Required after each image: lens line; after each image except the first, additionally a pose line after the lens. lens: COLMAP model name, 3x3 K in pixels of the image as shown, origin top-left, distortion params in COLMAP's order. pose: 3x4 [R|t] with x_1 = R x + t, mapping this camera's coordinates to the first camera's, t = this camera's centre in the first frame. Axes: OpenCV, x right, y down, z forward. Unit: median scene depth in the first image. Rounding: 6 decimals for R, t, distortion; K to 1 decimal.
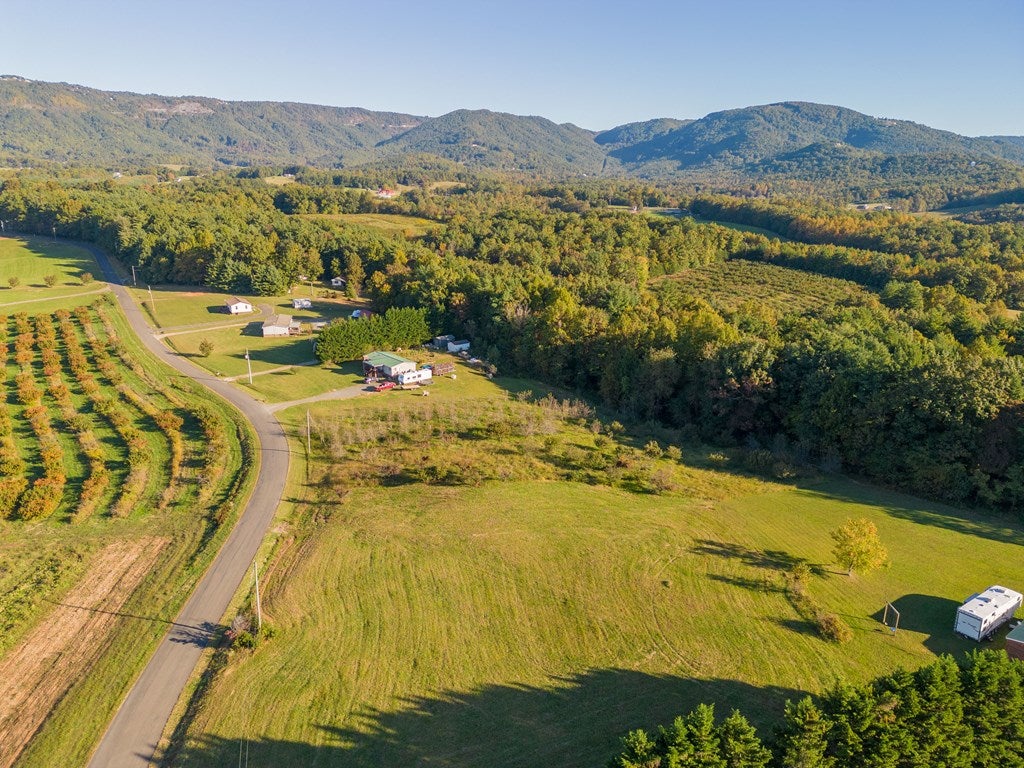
lens RADIAL K [[720.8, 0, 510.9], [0, 720.8, 385.6], [0, 0, 1]] dist [0.062879, -0.048219]
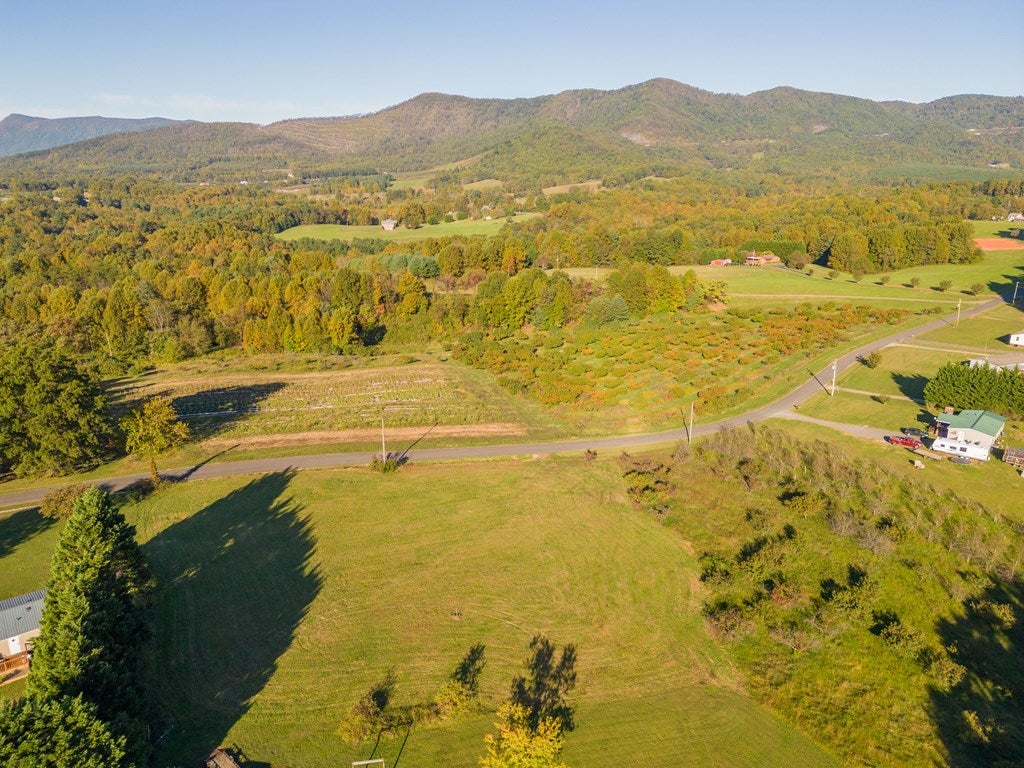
lens RADIAL K [[720.8, 0, 500.6], [0, 720.8, 383.8], [0, 0, 1]] dist [0.062879, -0.048219]
pose [[0.143296, 0.265916, -0.953286, 0.416747], [-0.283909, 0.933787, 0.217800, -0.087625], [0.948083, 0.239437, 0.209304, 0.327534]]
